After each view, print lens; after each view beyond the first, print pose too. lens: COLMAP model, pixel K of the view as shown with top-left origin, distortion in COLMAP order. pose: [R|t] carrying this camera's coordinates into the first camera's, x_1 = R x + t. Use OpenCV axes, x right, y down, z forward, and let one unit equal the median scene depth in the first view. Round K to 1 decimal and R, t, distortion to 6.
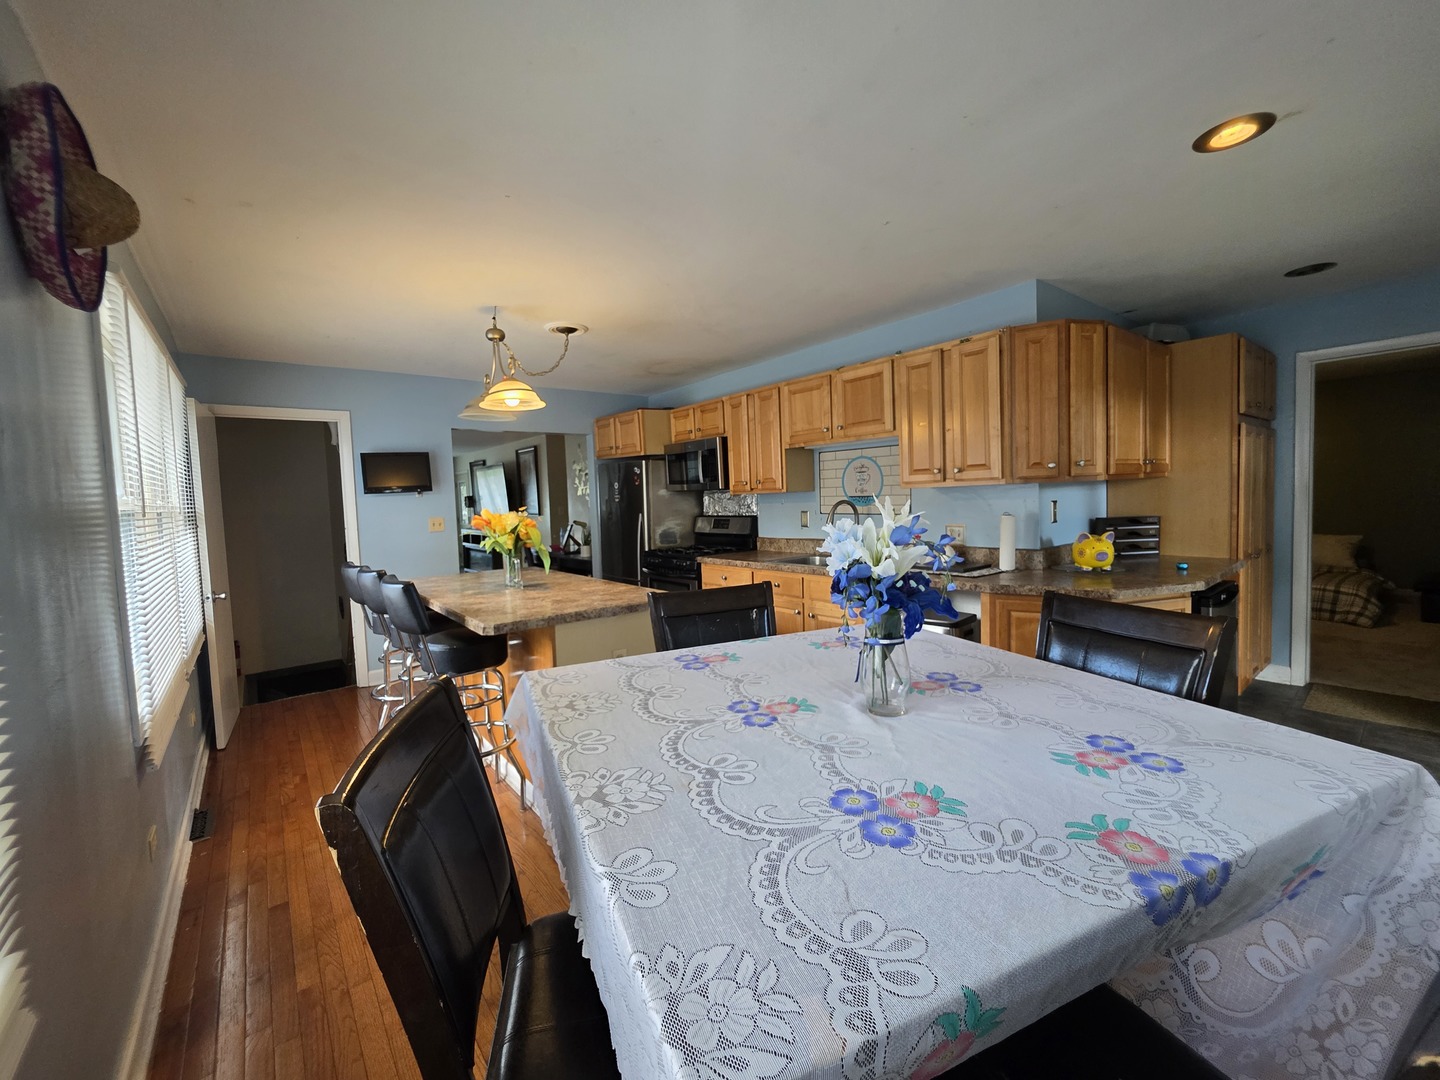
lens RADIAL K [[582.7, 0, 697.7], [0, 582.7, 533.8], [0, 0, 1]] dist [-0.000489, -0.000070]
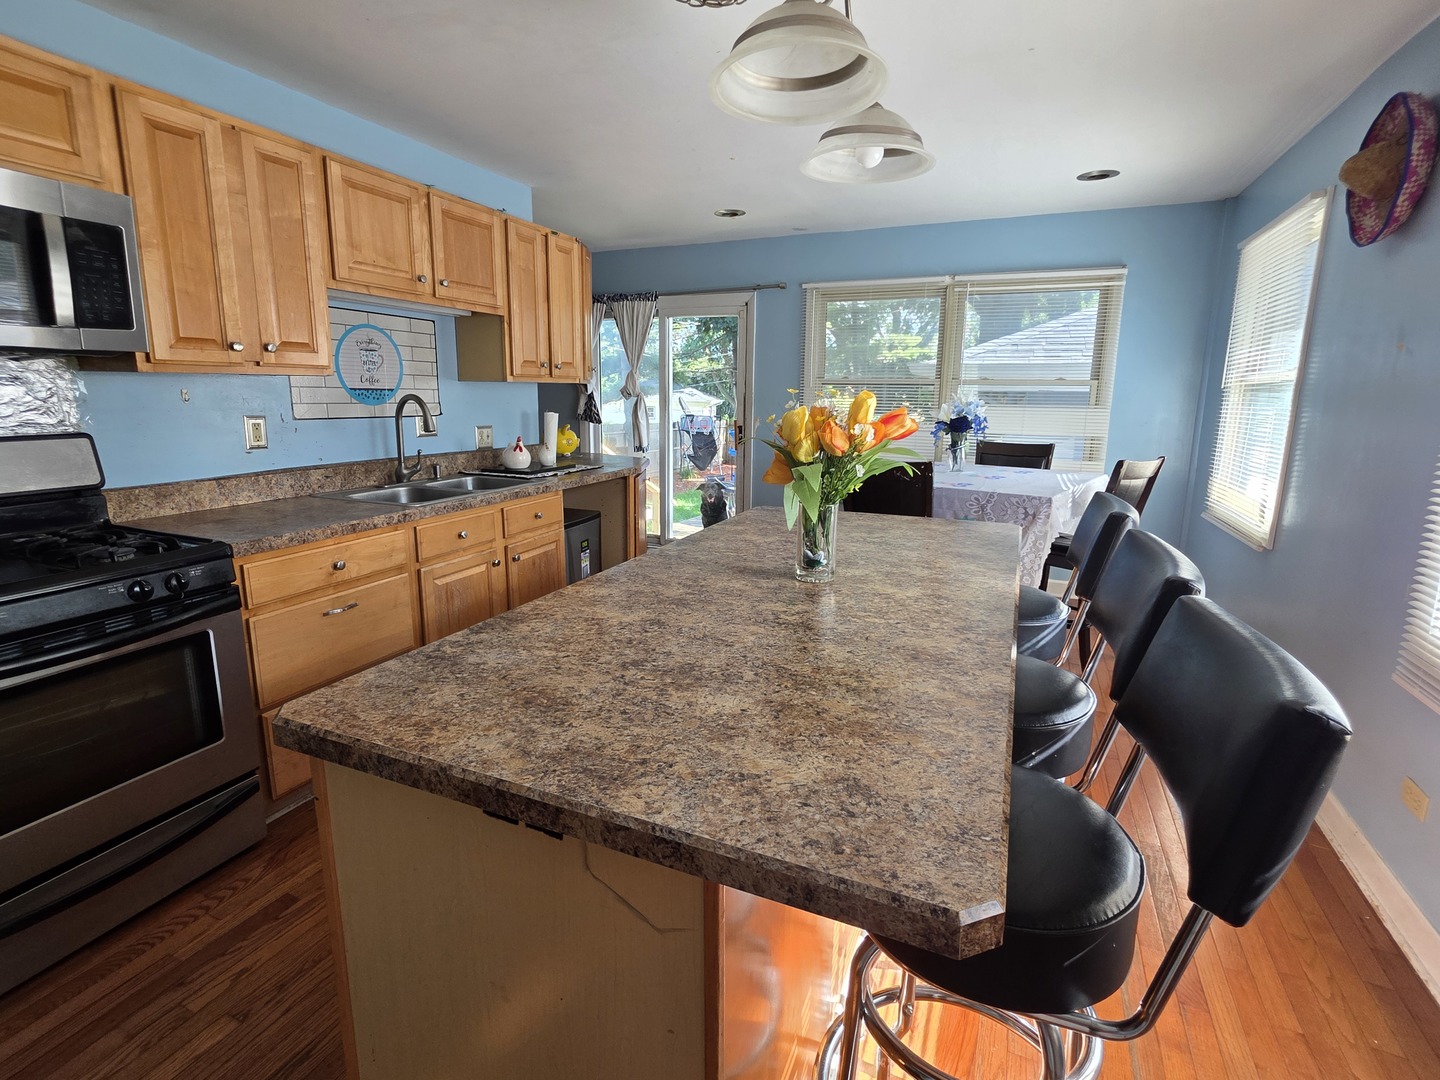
lens RADIAL K [[680.8, 0, 672.0], [0, 680.8, 502.0], [0, 0, 1]] dist [-0.003773, 0.001197]
pose [[-0.439044, -0.116279, 0.890909, -0.641584], [0.059207, 0.985690, 0.157827, -0.049042], [-0.896513, 0.122041, -0.425877, 1.244400]]
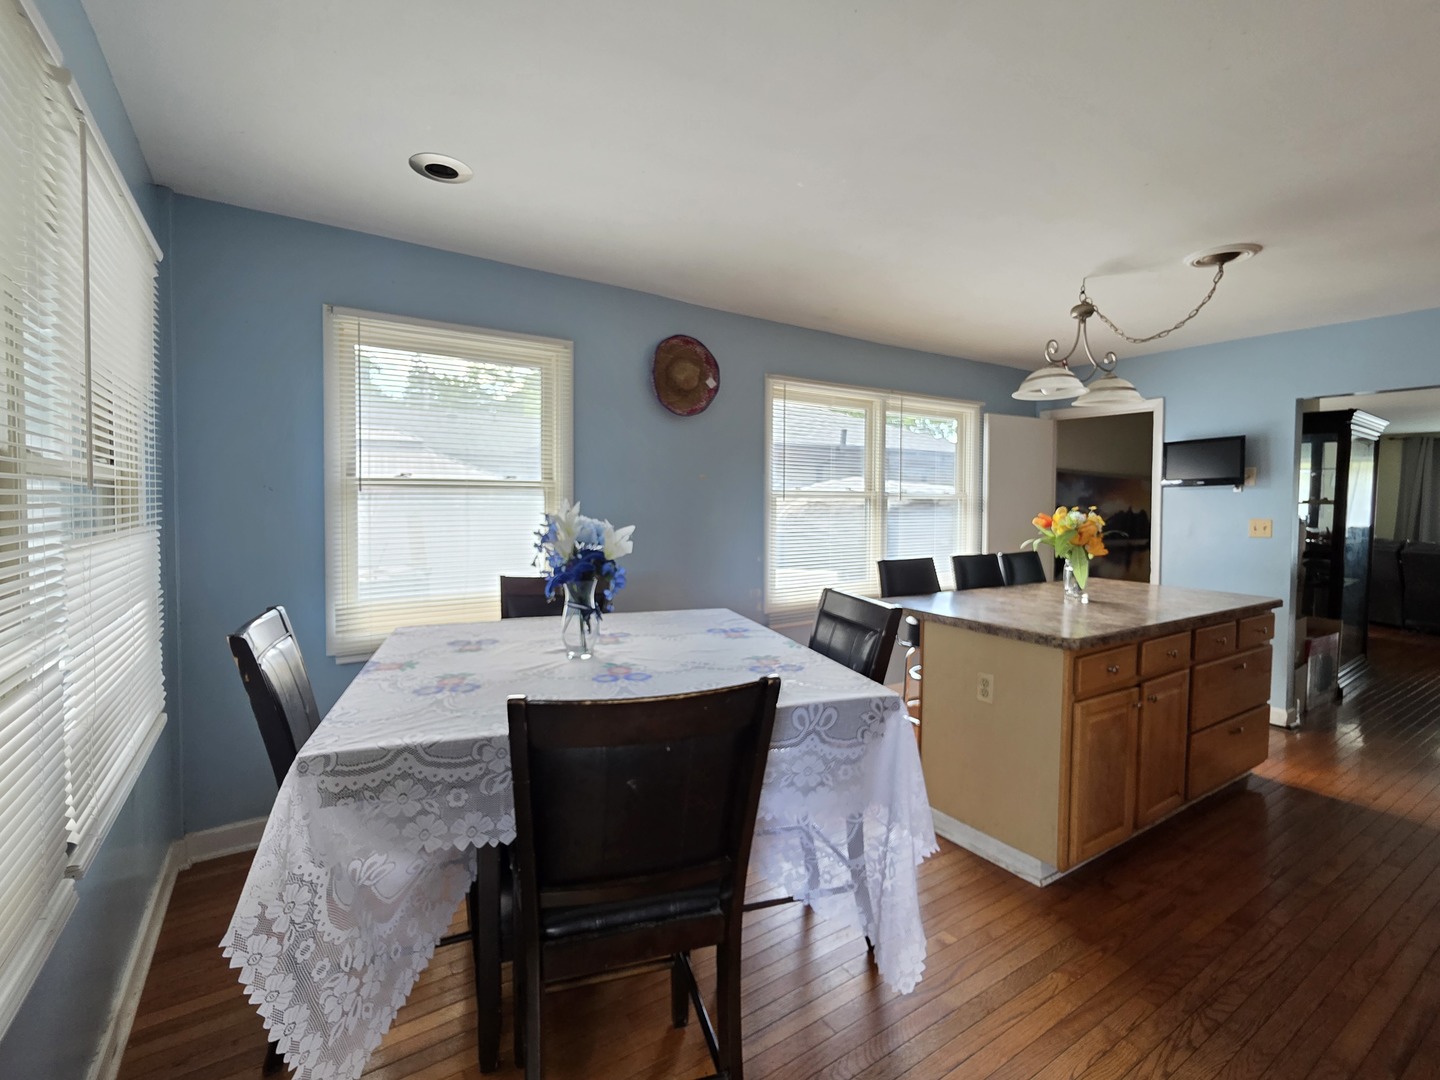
lens RADIAL K [[657.0, 0, 734.2], [0, 657.0, 536.5], [0, 0, 1]] dist [-0.001277, 0.001549]
pose [[-0.054771, 0.092479, -0.994207, 0.656152], [-0.070188, 0.992882, 0.096223, -0.056268], [0.996029, 0.075052, -0.047890, 0.506278]]
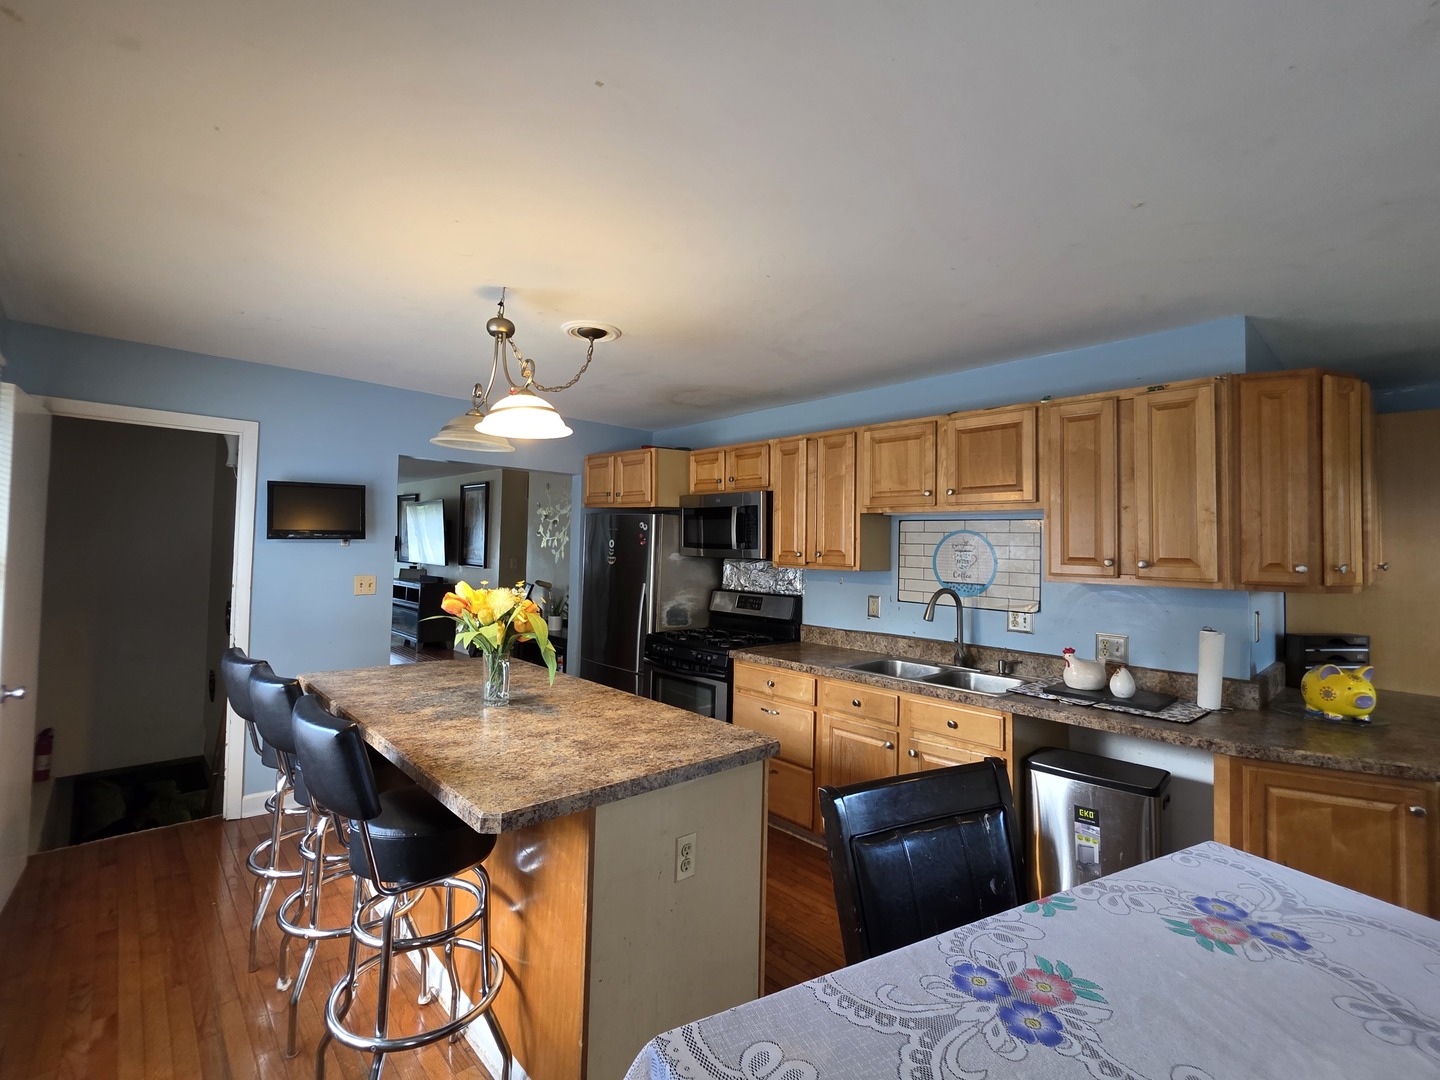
lens RADIAL K [[657.0, 0, 697.0], [0, 657.0, 527.8], [0, 0, 1]] dist [-0.001277, 0.001549]
pose [[0.995407, 0.061155, 0.073653, -0.149061], [-0.053922, 0.993874, -0.096473, -0.042624], [-0.079101, 0.092058, 0.992607, 0.221117]]
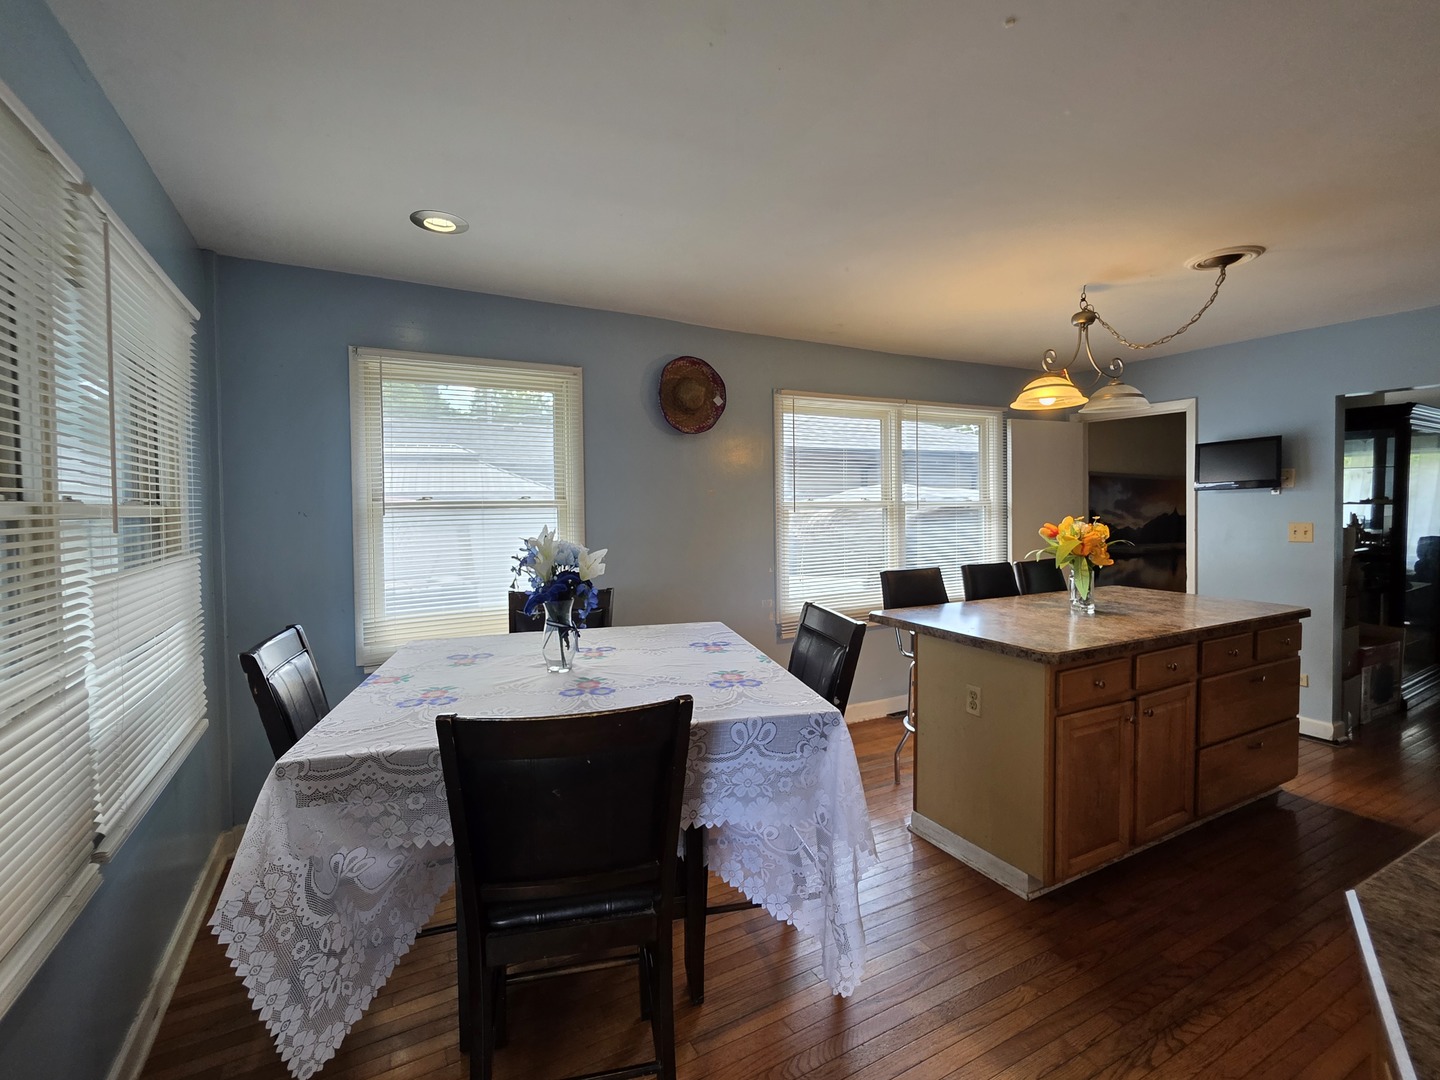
lens RADIAL K [[657.0, 0, 735.9], [0, 657.0, 535.5], [0, 0, 1]] dist [-0.001277, 0.001549]
pose [[-0.140762, 0.088152, -0.986111, 0.677435], [-0.048073, 0.994245, 0.095741, -0.080644], [0.988876, 0.060882, -0.135714, 0.590743]]
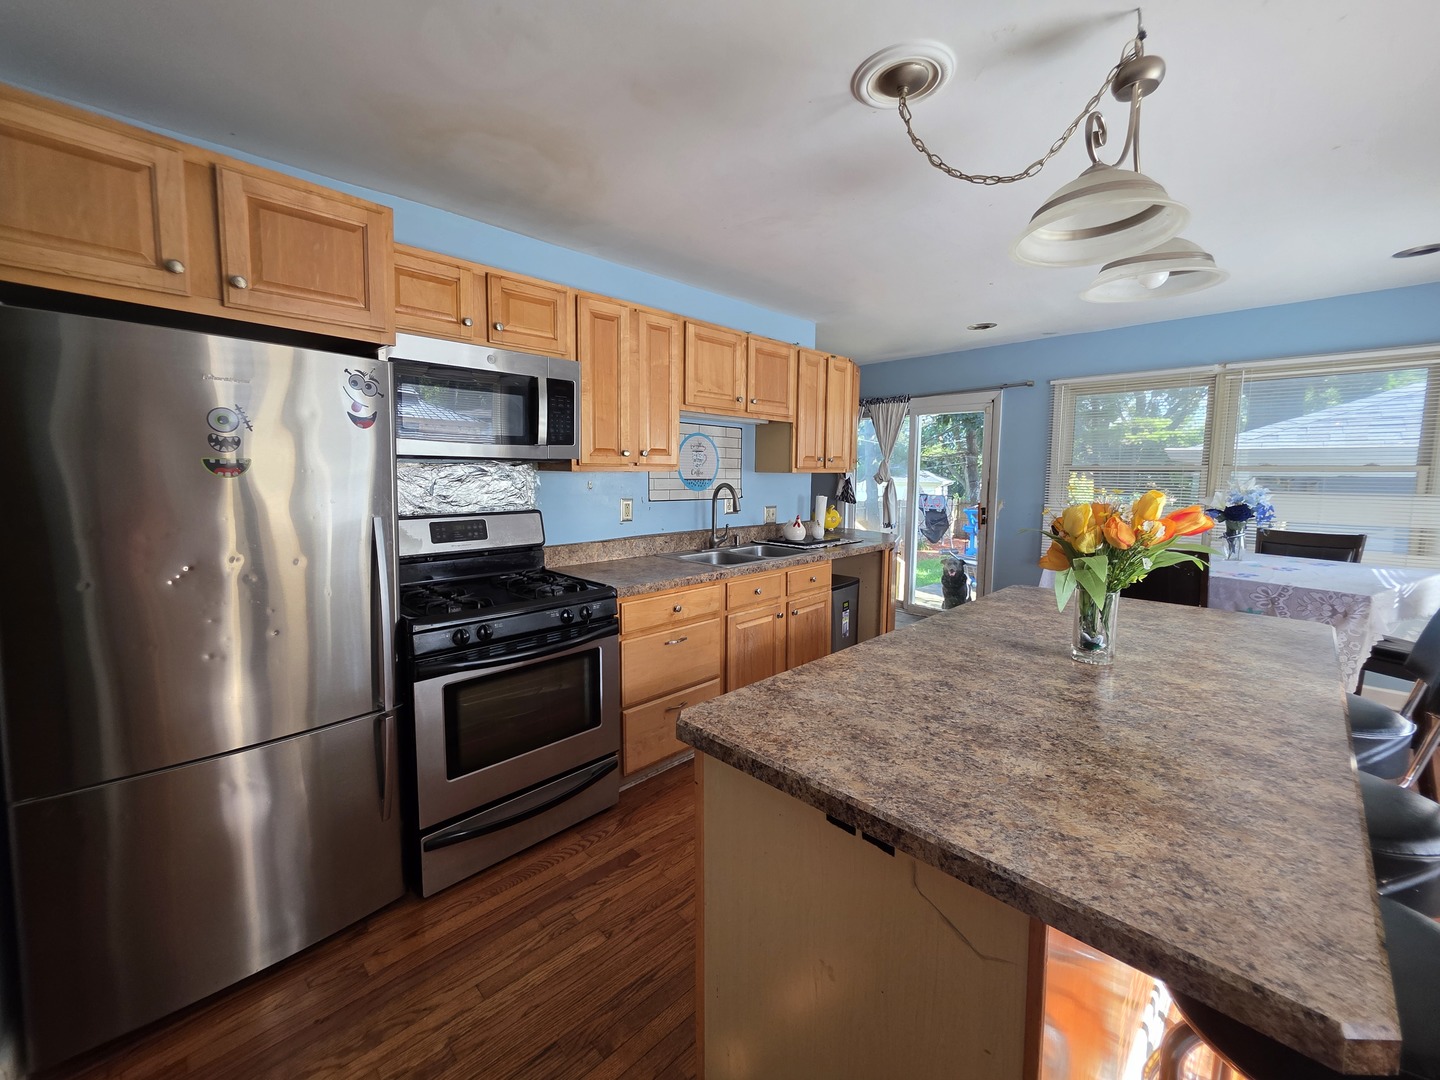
lens RADIAL K [[561.0, 0, 690.6], [0, 561.0, 512.0], [0, 0, 1]] dist [-0.001579, -0.000073]
pose [[-0.094017, -0.042820, 0.994649, -0.658970], [0.053520, 0.997413, 0.047998, -0.067865], [-0.994131, 0.057746, -0.091482, 1.307700]]
